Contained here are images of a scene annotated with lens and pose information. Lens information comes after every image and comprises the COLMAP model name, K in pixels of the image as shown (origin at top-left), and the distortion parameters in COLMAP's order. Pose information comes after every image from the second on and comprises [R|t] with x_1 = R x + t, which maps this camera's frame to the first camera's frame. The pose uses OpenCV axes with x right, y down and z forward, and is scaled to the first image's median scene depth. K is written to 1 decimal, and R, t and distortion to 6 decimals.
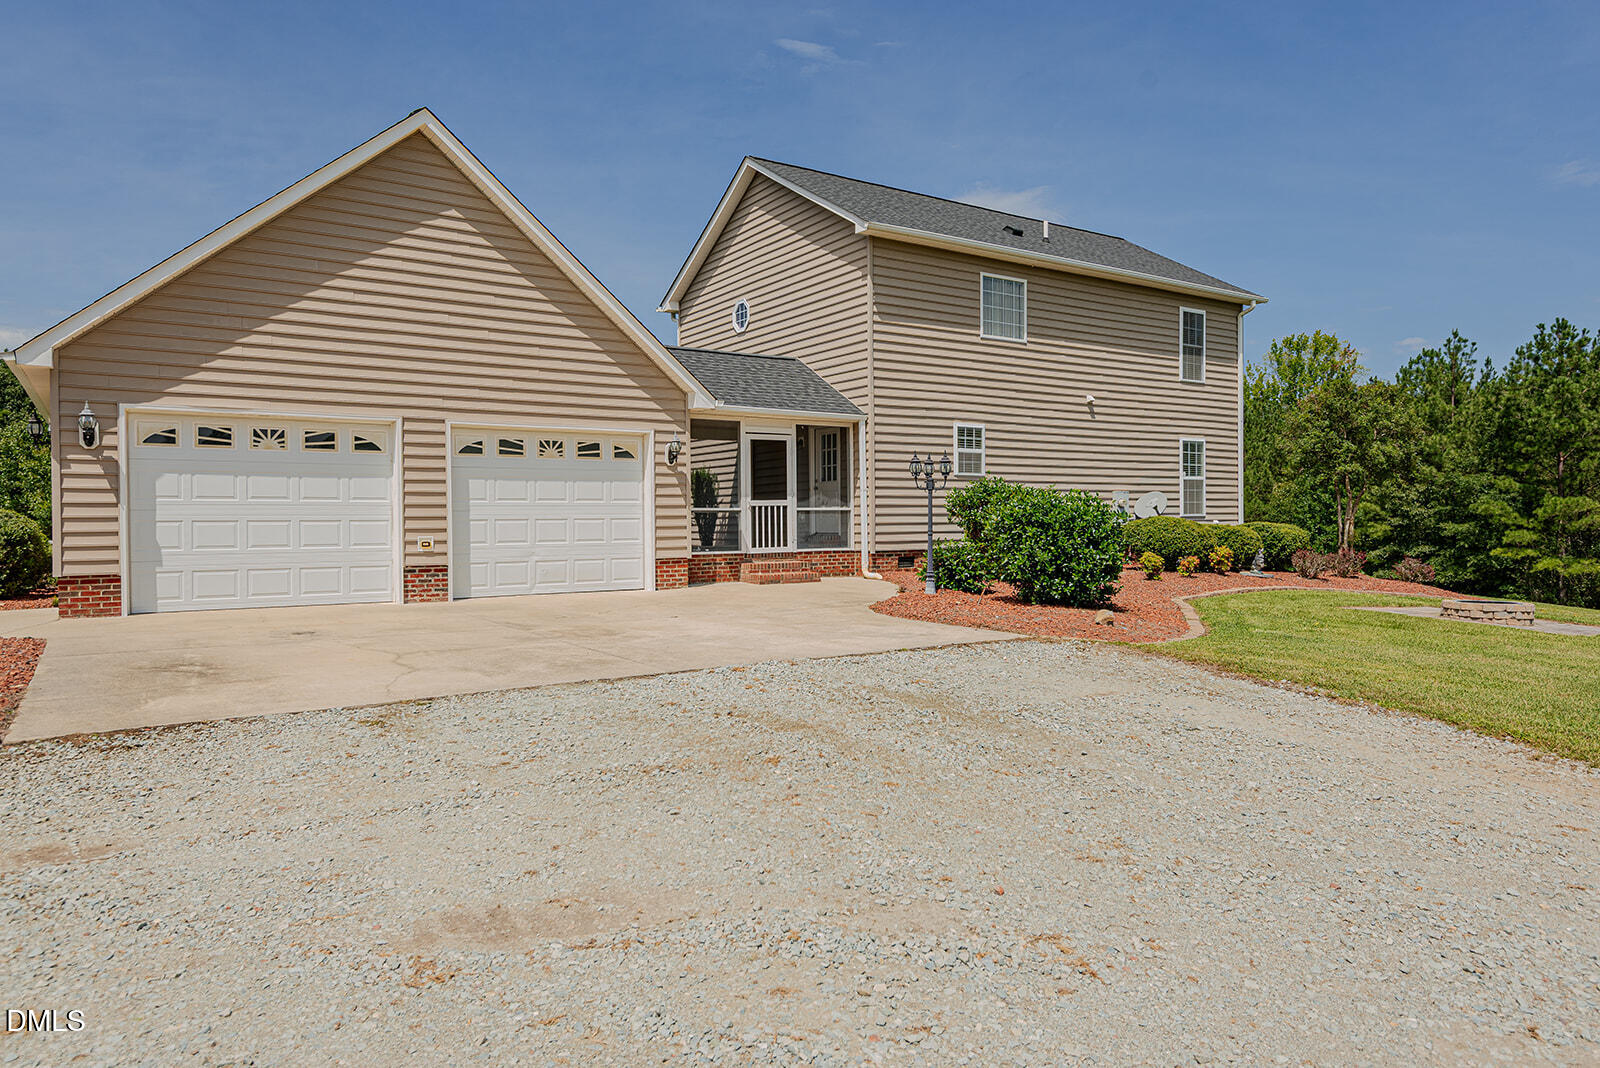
lens RADIAL K [[1012.2, 0, 783.8], [0, 1012.2, 527.4], [0, 0, 1]] dist [0.026648, -0.018985]
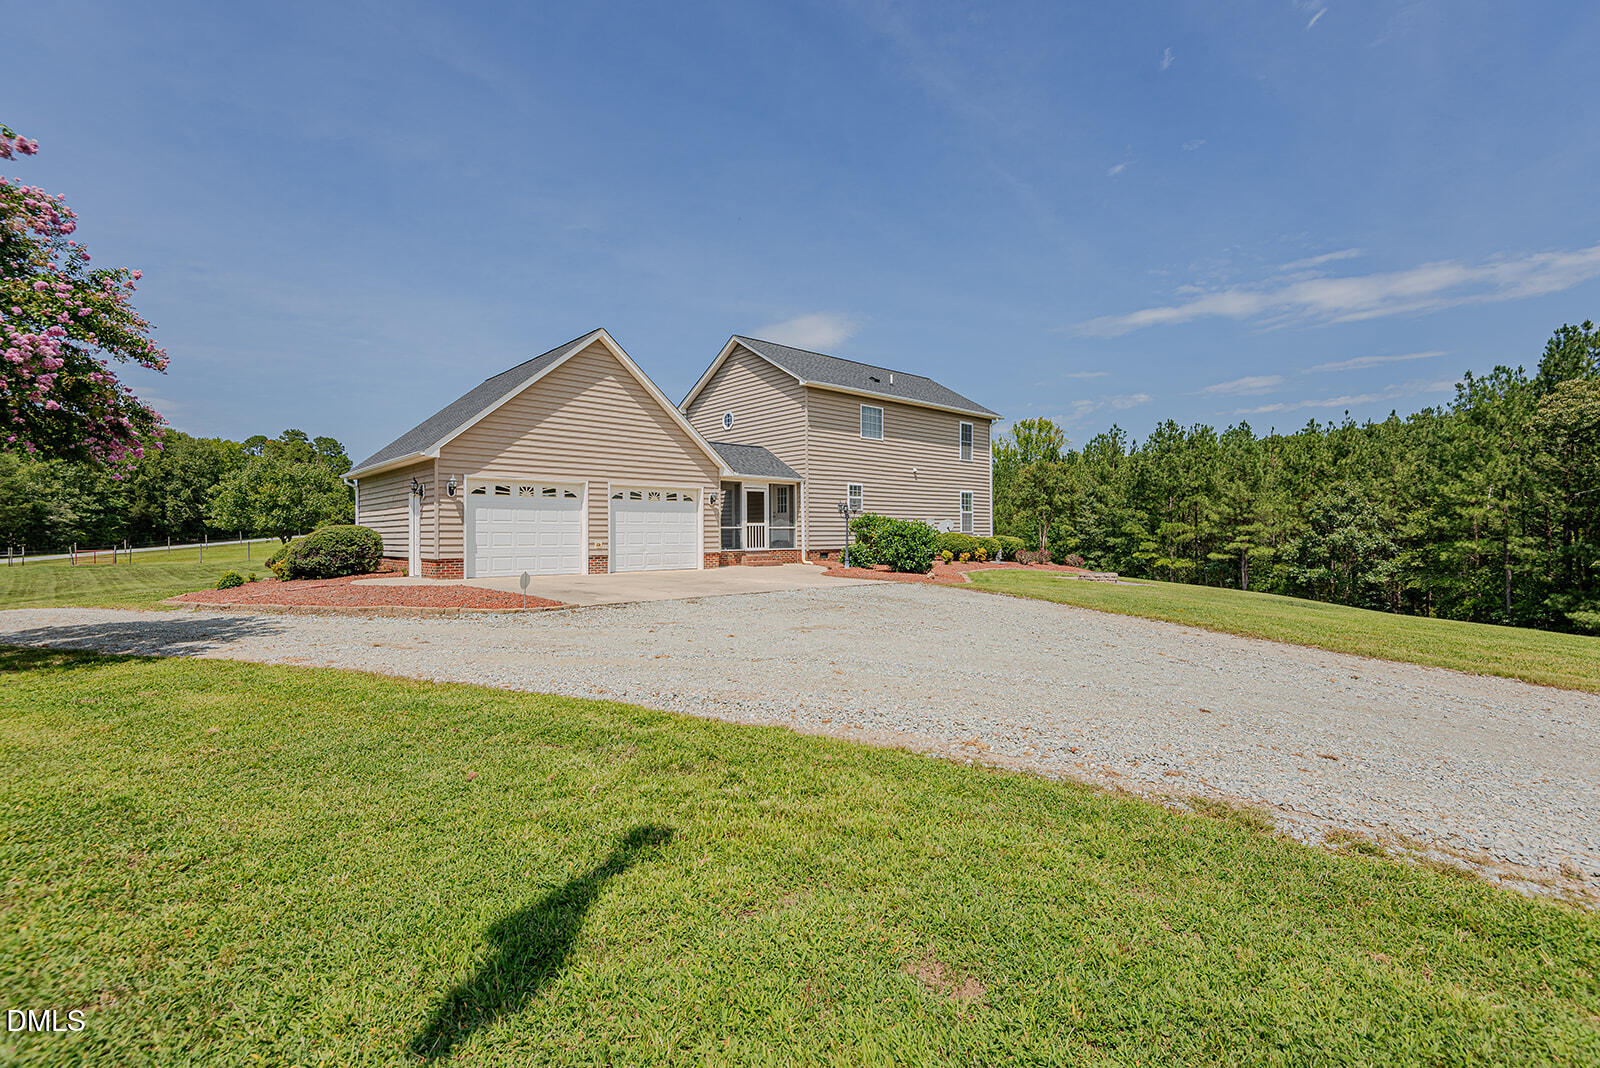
lens RADIAL K [[737.1, 0, 783.5], [0, 737.1, 523.0], [0, 0, 1]] dist [0.016890, -0.010264]
pose [[0.990243, 0.006423, 0.139201, -0.146923], [-0.003112, 0.999707, -0.023987, 0.005998], [-0.139314, 0.023320, 0.989974, -0.362769]]
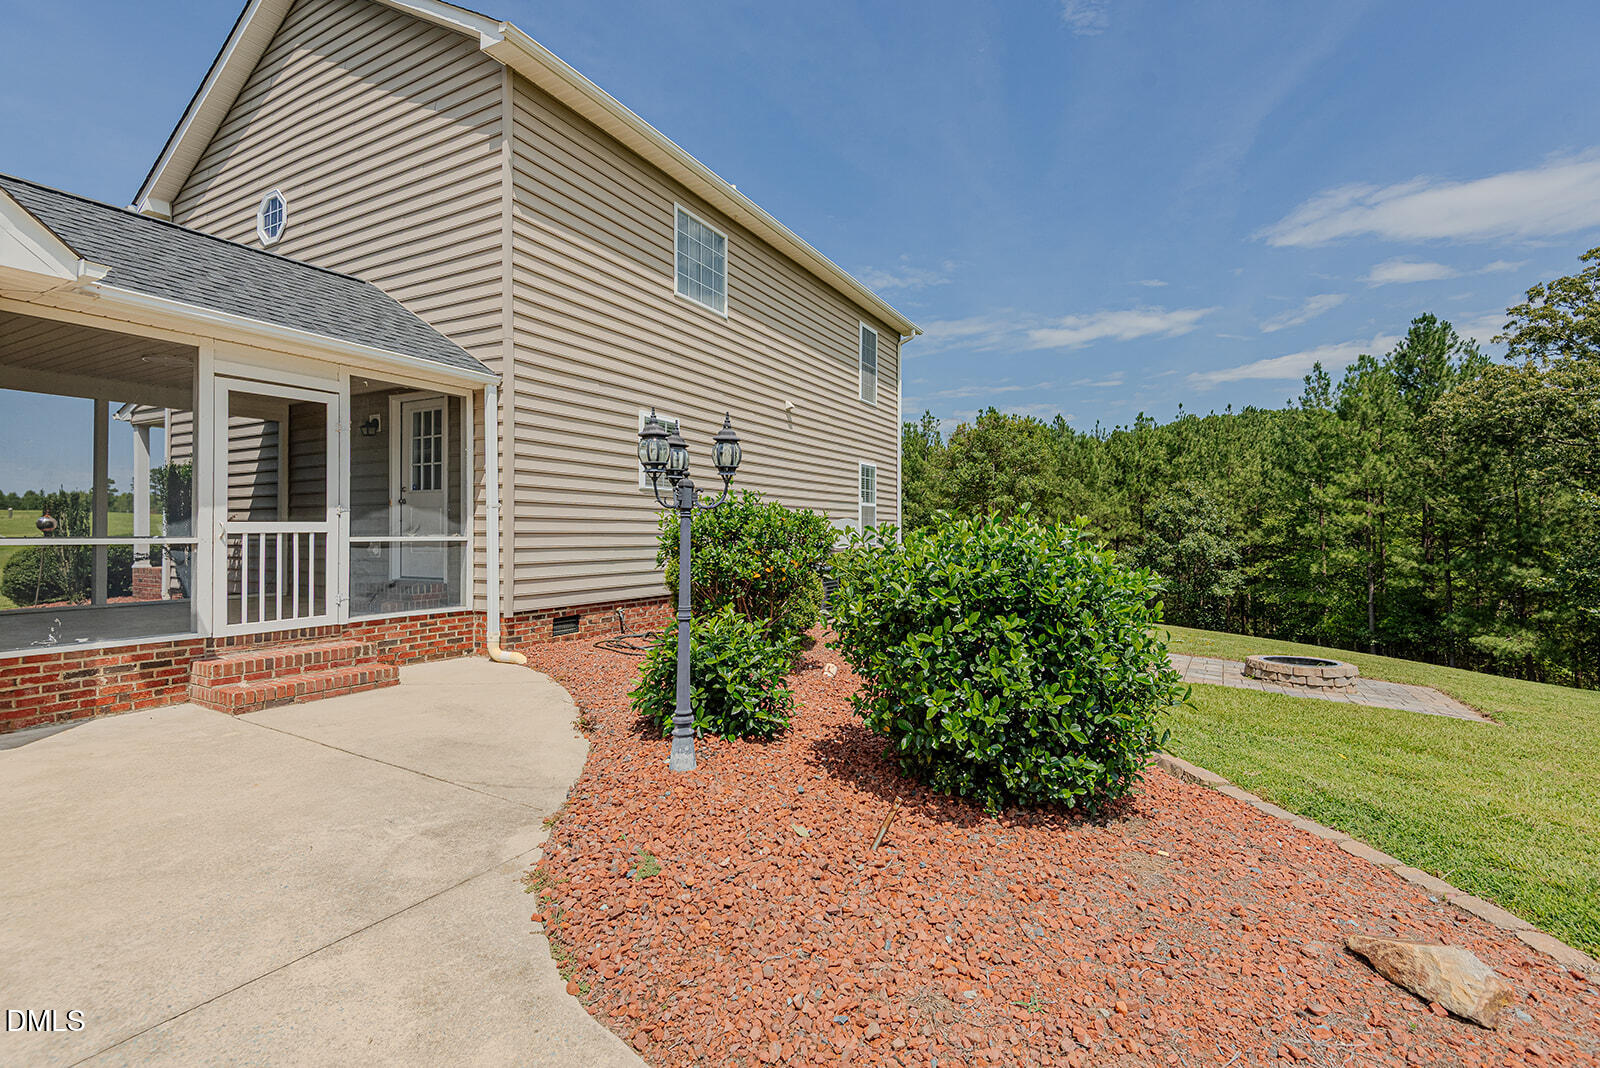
lens RADIAL K [[737.1, 0, 821.5], [0, 737.1, 532.7], [0, 0, 1]] dist [0.016890, -0.010264]
pose [[0.870051, 0.011978, 0.492816, 0.033867], [-0.008049, 0.999917, -0.010093, -0.018691], [-0.492896, 0.004815, 0.870075, 0.527779]]
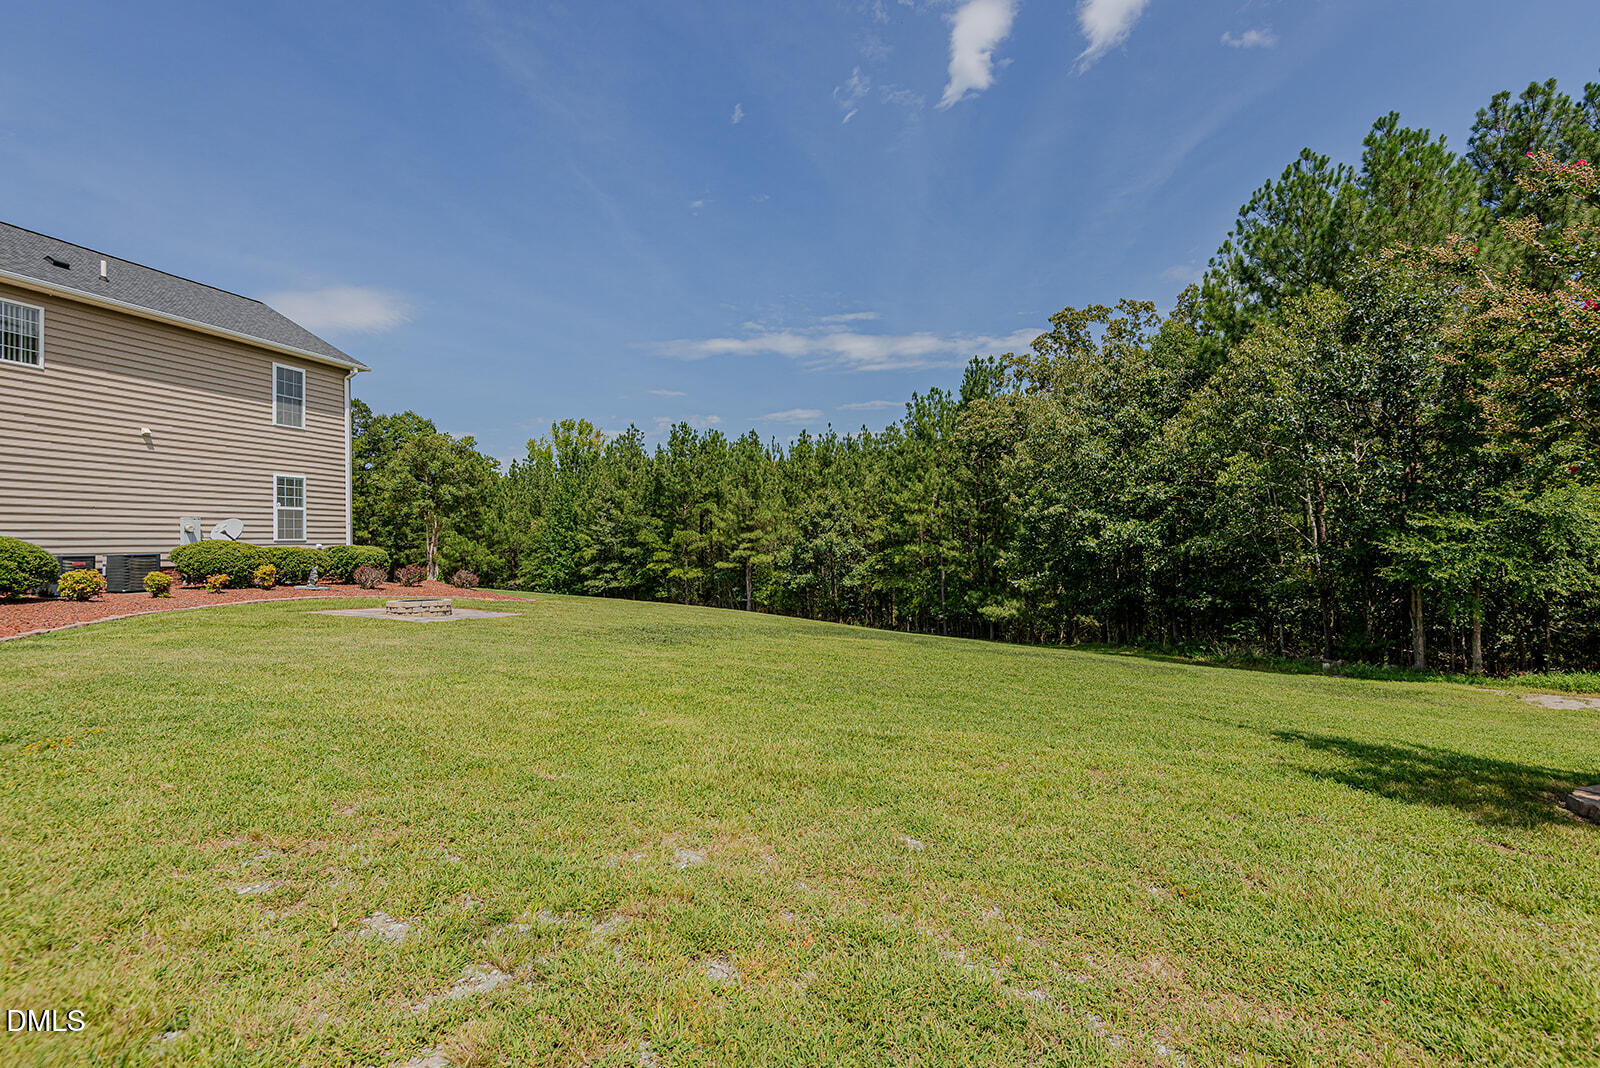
lens RADIAL K [[737.1, 0, 803.4], [0, 737.1, 537.4], [0, 0, 1]] dist [0.016890, -0.010264]
pose [[0.766204, -0.000644, 0.642597, 0.379129], [0.016349, 0.999695, -0.018492, 0.013805], [-0.642389, 0.024675, 0.765981, -0.057134]]
